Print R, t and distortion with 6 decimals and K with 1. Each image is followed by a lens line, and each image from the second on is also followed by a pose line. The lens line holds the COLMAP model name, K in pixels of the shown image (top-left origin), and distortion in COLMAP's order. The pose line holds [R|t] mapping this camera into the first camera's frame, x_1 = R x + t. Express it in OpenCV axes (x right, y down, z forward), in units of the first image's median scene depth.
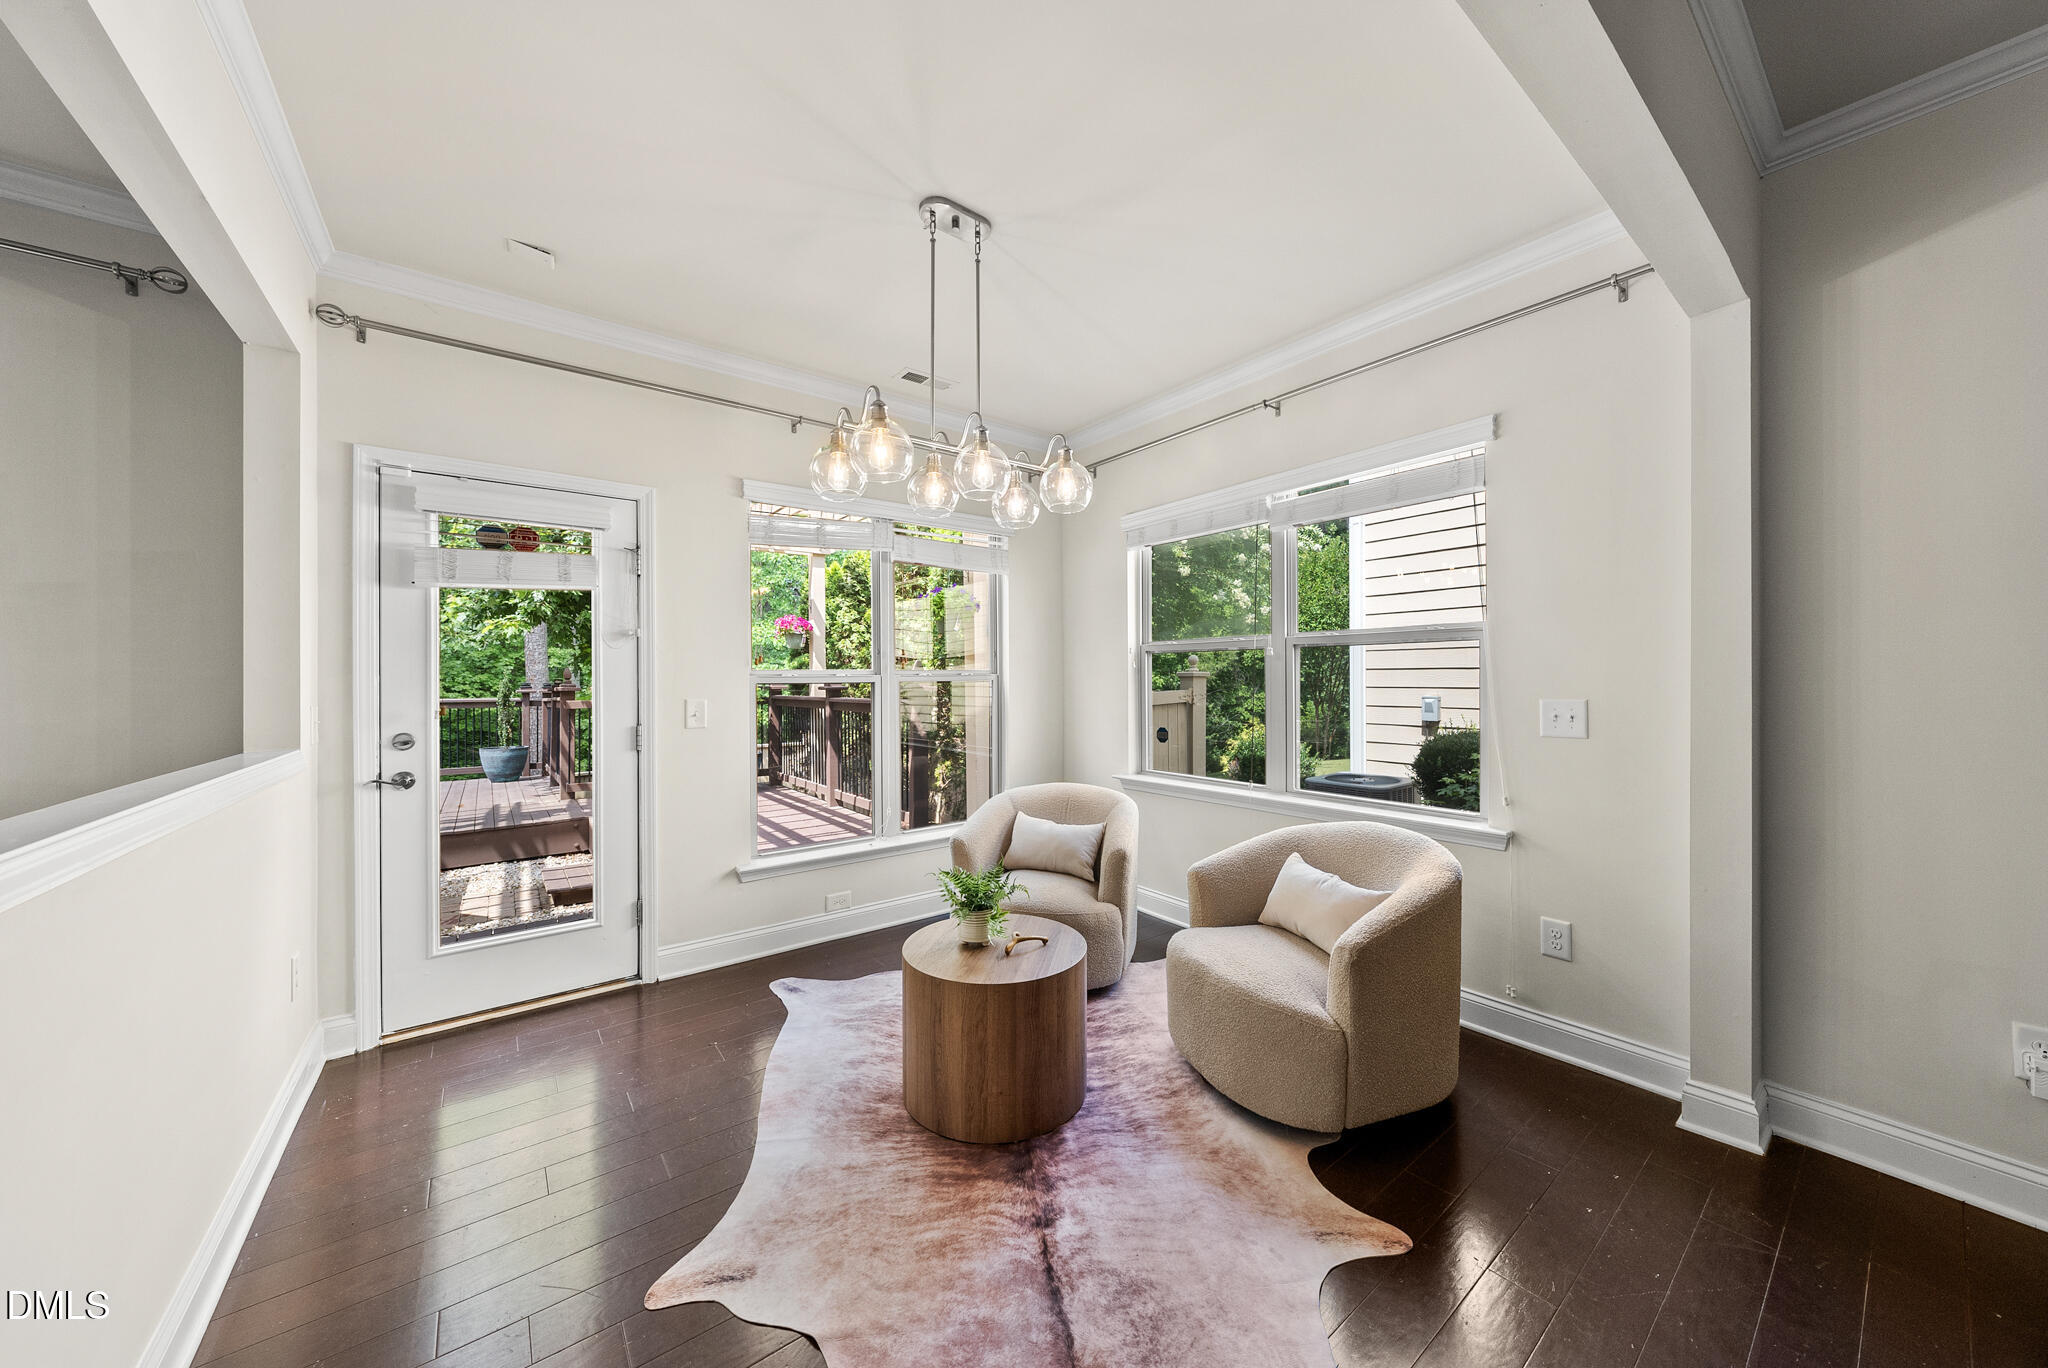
lens RADIAL K [[710.2, 0, 1019.7], [0, 710.2, 677.1], [0, 0, 1]] dist [-0.000966, -0.000334]
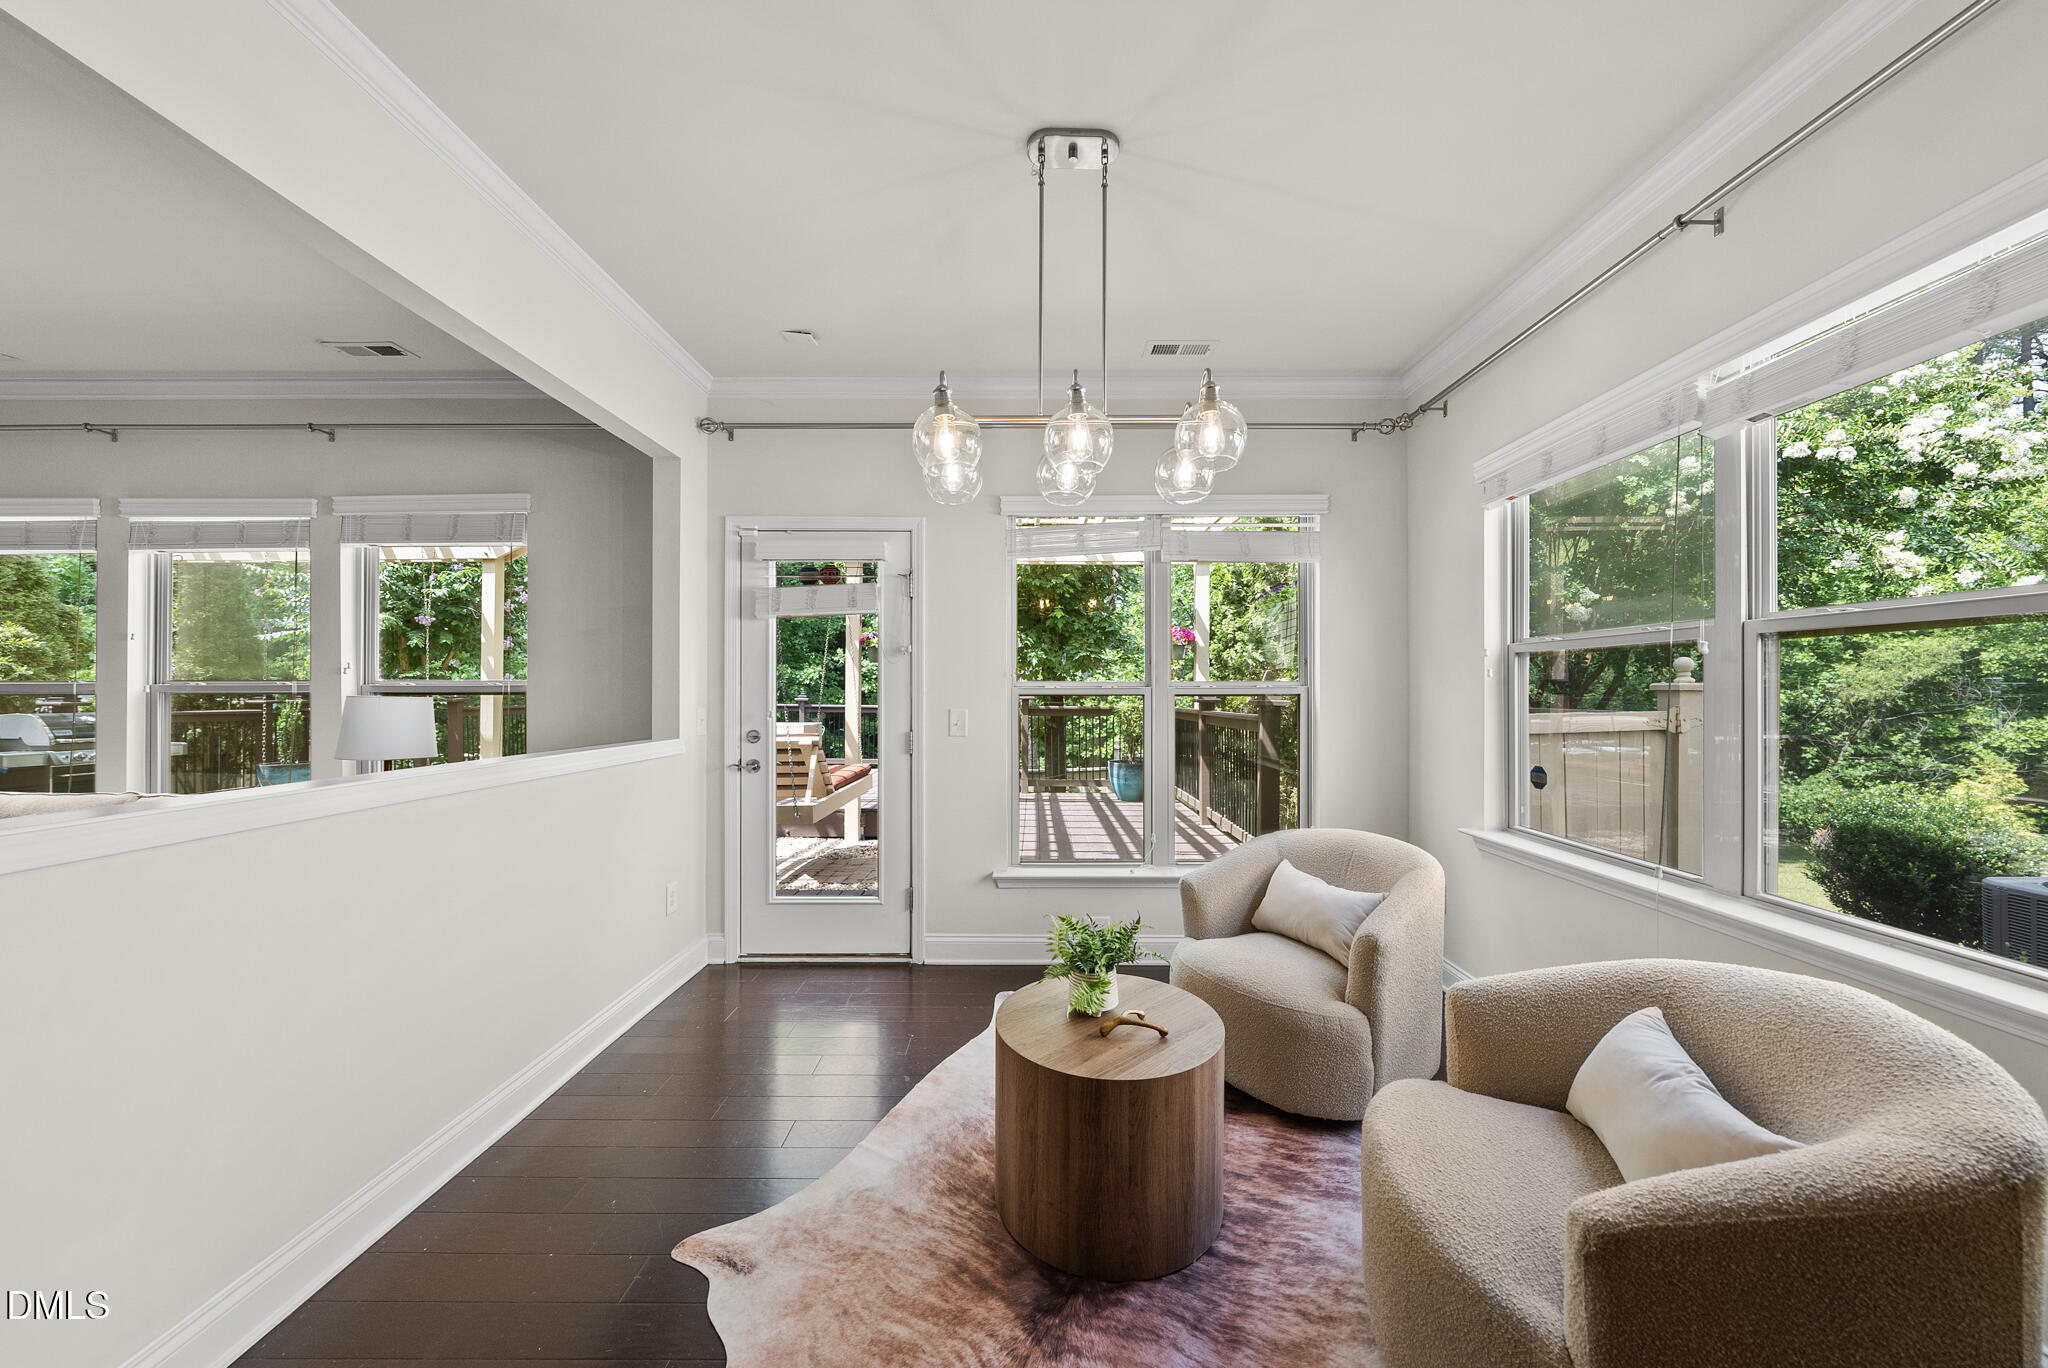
lens RADIAL K [[710.2, 0, 1023.9], [0, 710.2, 690.0], [0, 0, 1]] dist [-0.000966, -0.000334]
pose [[0.792433, 0.004841, -0.609939, 0.332386], [-0.004050, 0.999988, 0.002675, -0.000891], [0.609945, 0.000350, 0.792444, 0.256987]]
